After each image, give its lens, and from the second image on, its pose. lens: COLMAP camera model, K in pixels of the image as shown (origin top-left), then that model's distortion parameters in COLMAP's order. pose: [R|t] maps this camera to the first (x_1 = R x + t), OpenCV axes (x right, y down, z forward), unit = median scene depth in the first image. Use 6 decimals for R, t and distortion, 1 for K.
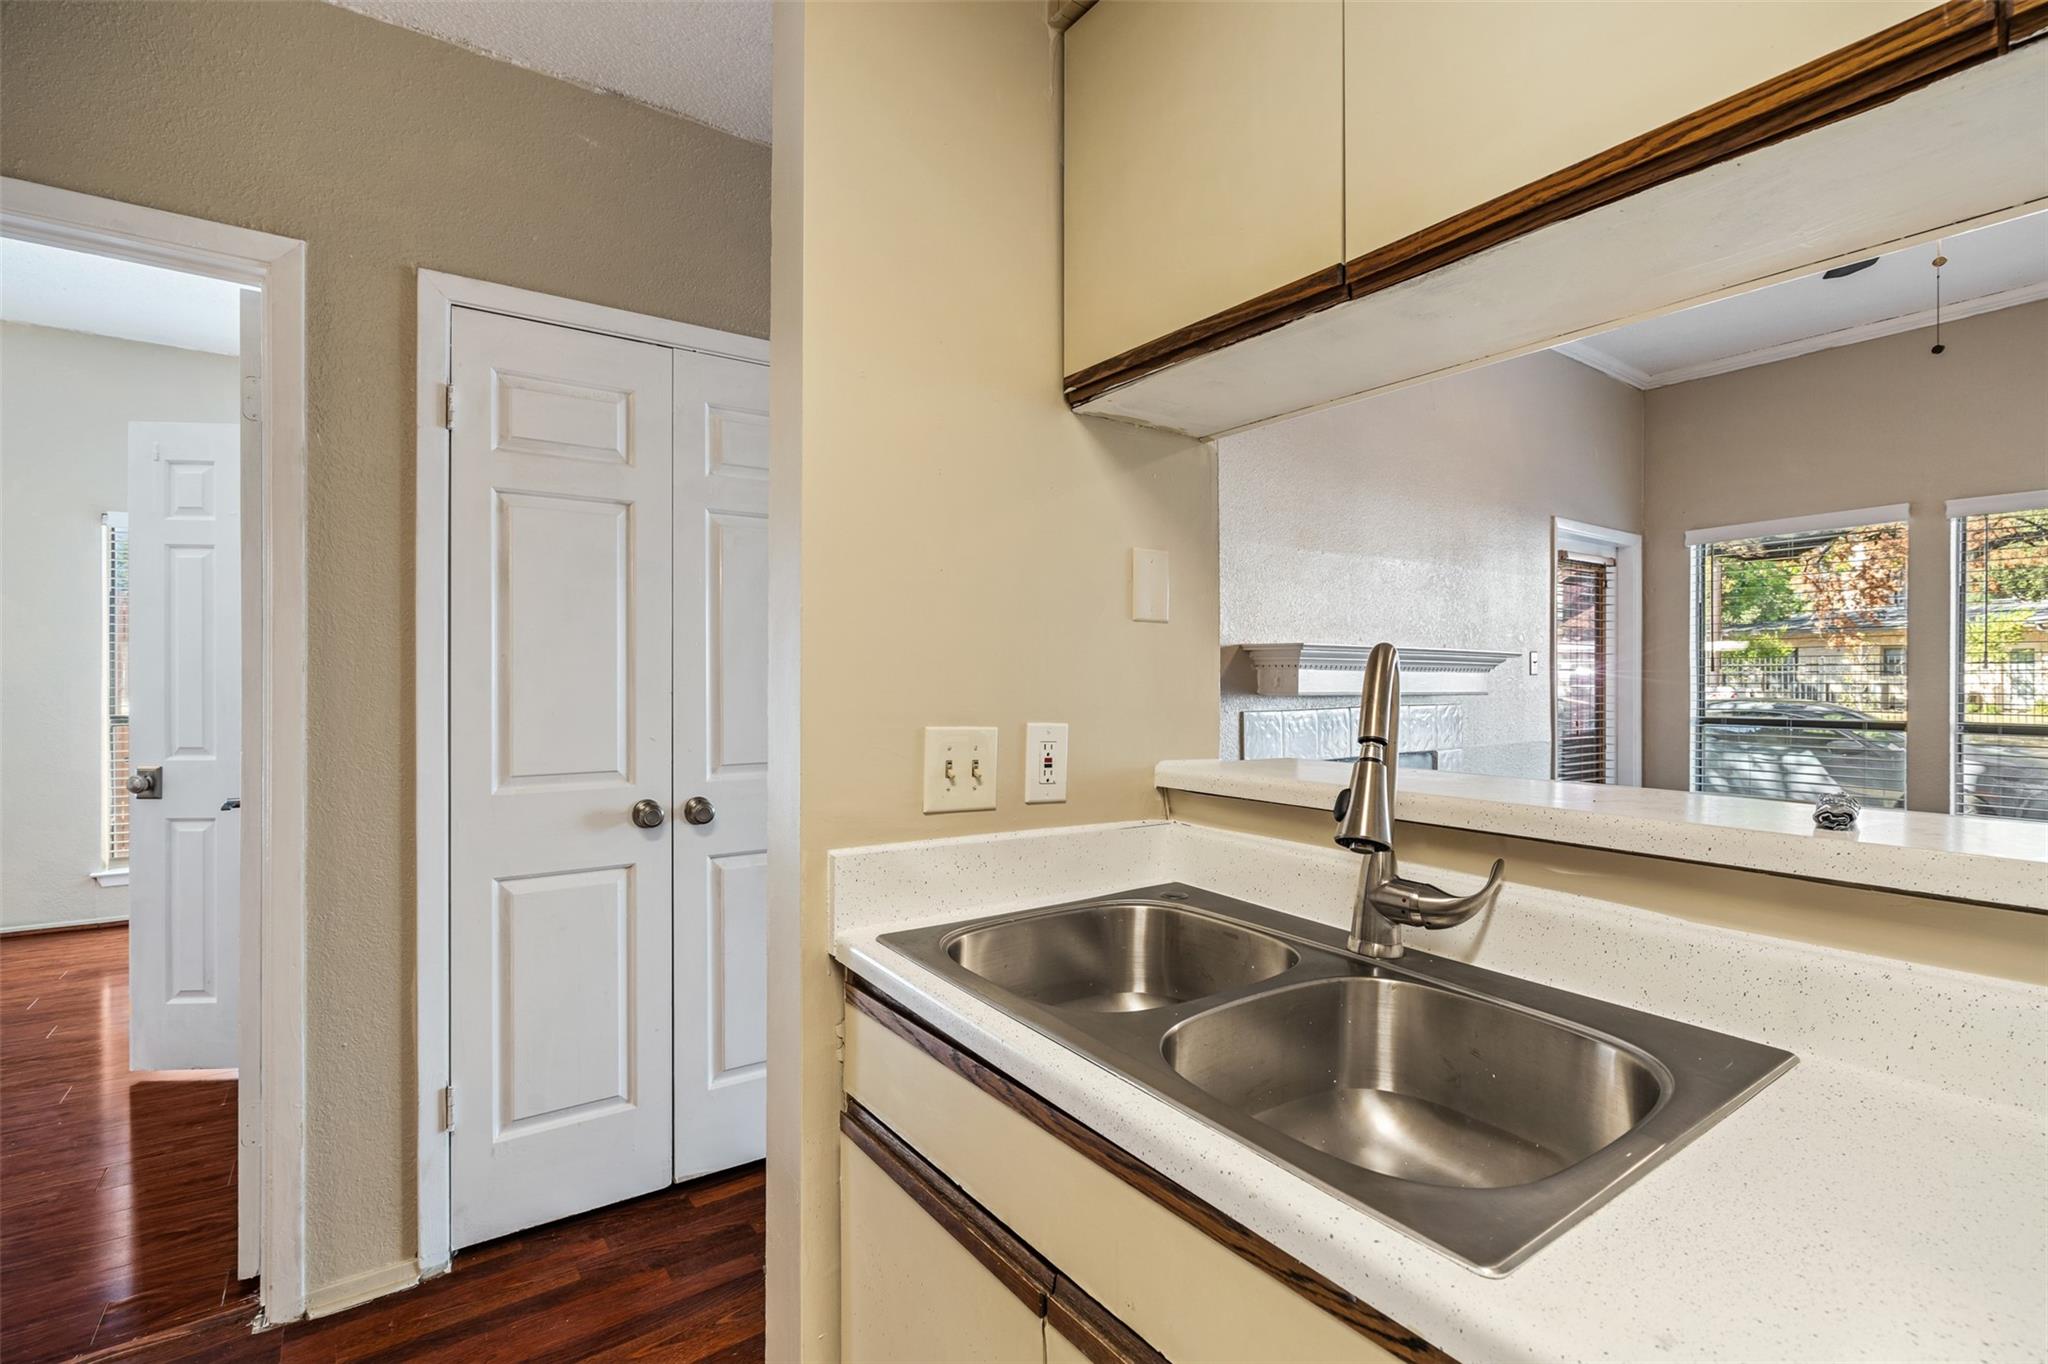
lens RADIAL K [[925.9, 0, 1018.1], [0, 925.9, 689.5], [0, 0, 1]] dist [-0.008640, 0.001832]
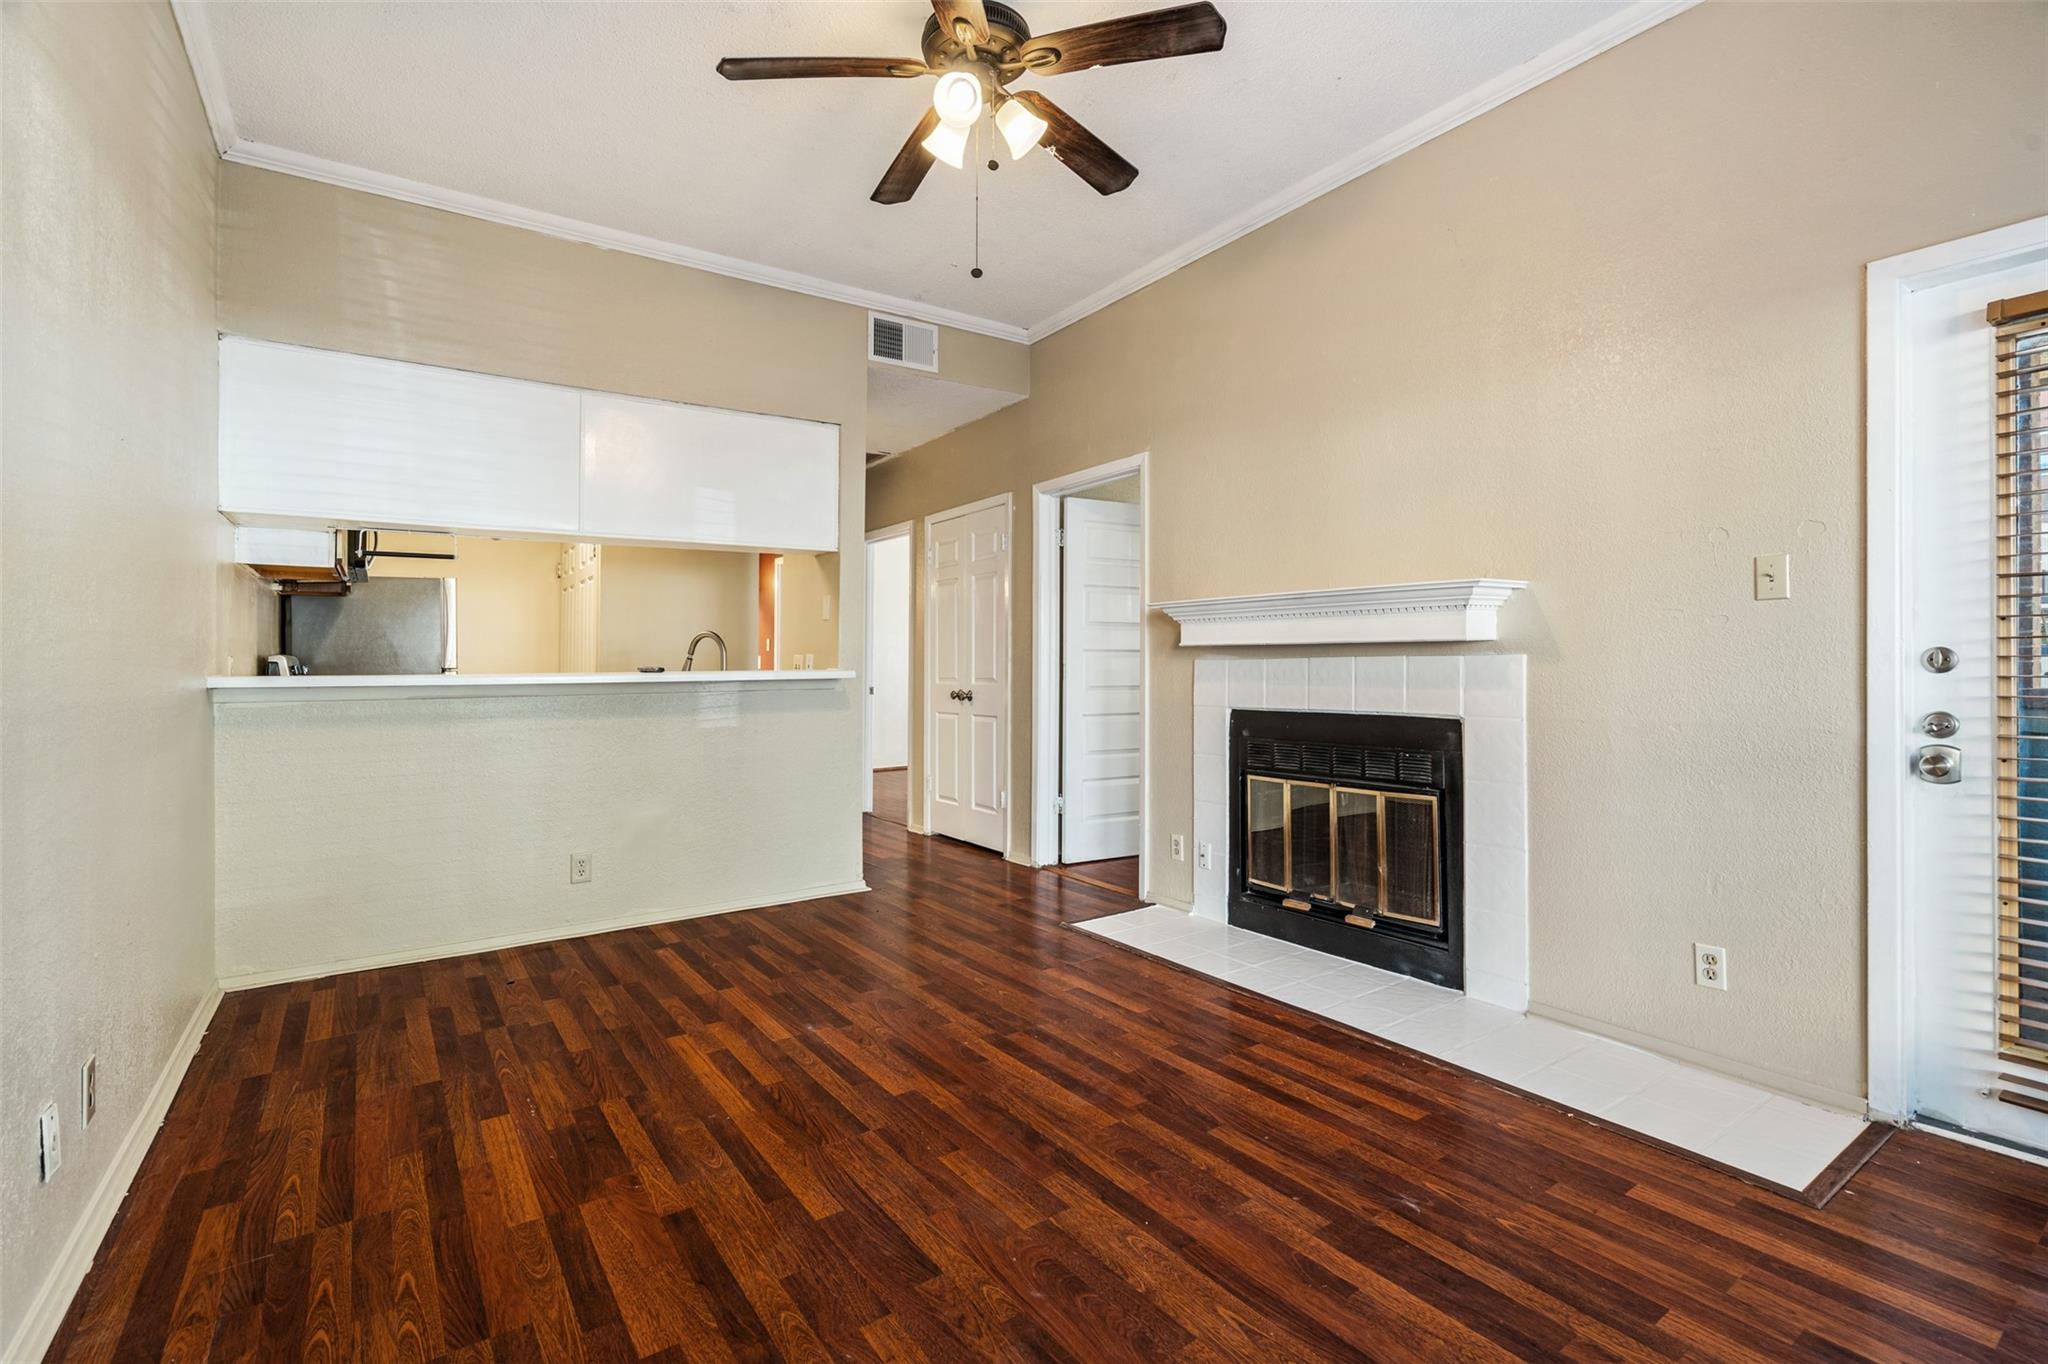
lens RADIAL K [[925.9, 0, 1055.1], [0, 925.9, 665.2], [0, 0, 1]] dist [-0.008640, 0.001832]
pose [[0.021146, 0.000952, -0.999776, 0.996629], [-0.001322, 0.999999, 0.000924, 0.020884], [0.999776, 0.001302, 0.021147, 0.532945]]
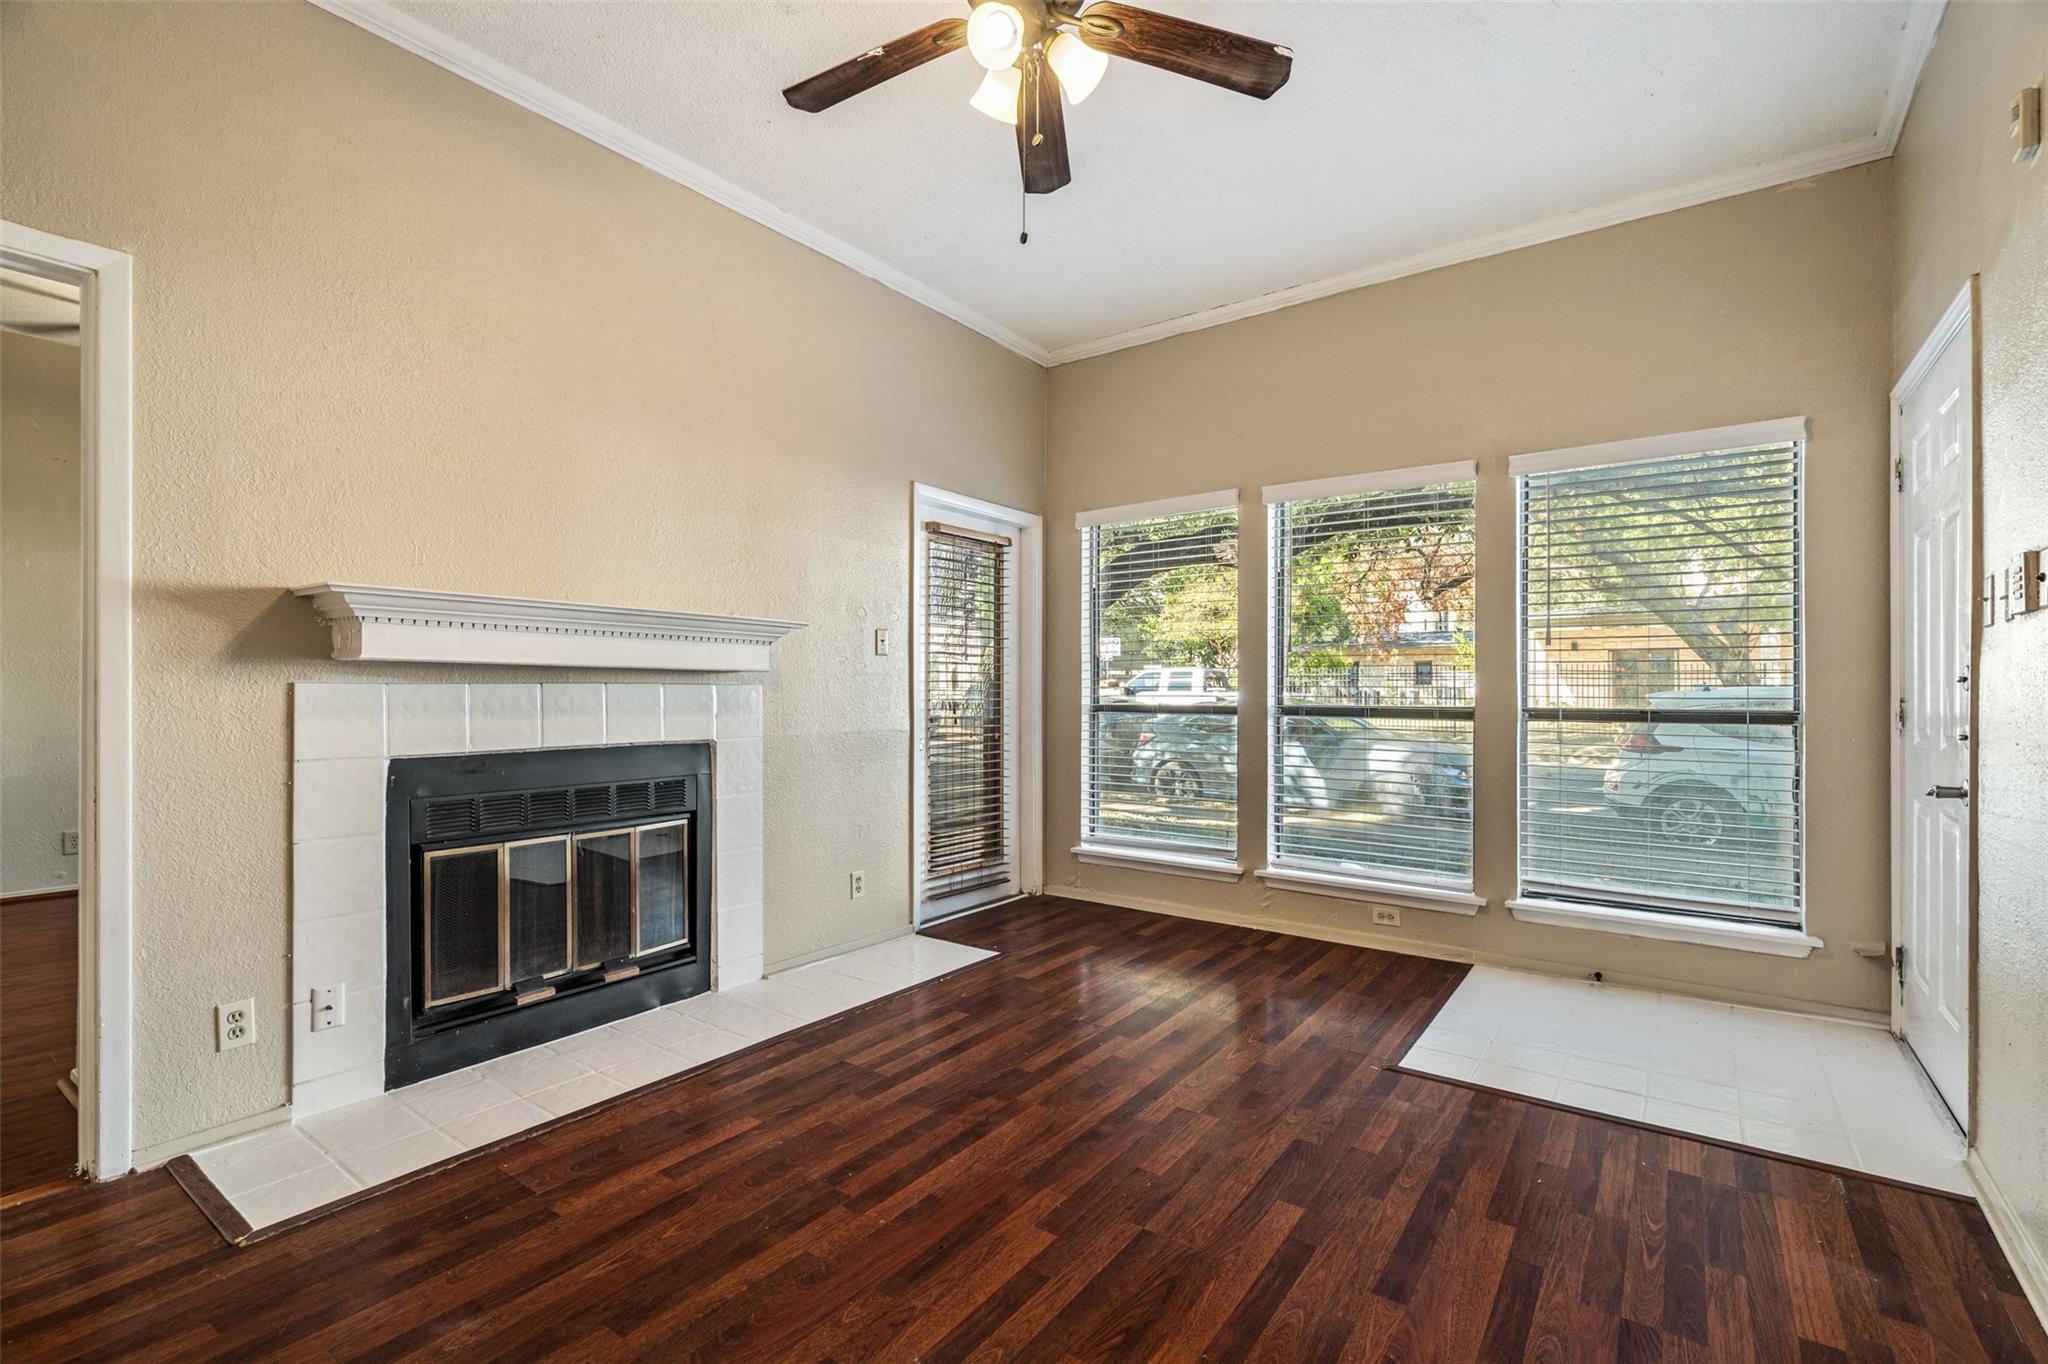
lens RADIAL K [[925.9, 0, 997.4], [0, 925.9, 699.7], [0, 0, 1]] dist [-0.008640, 0.001832]
pose [[0.951571, -0.001622, 0.307426, 0.367188], [0.001573, 0.999999, 0.000407, 0.026119], [-0.307426, 0.000096, 0.951572, 0.102808]]
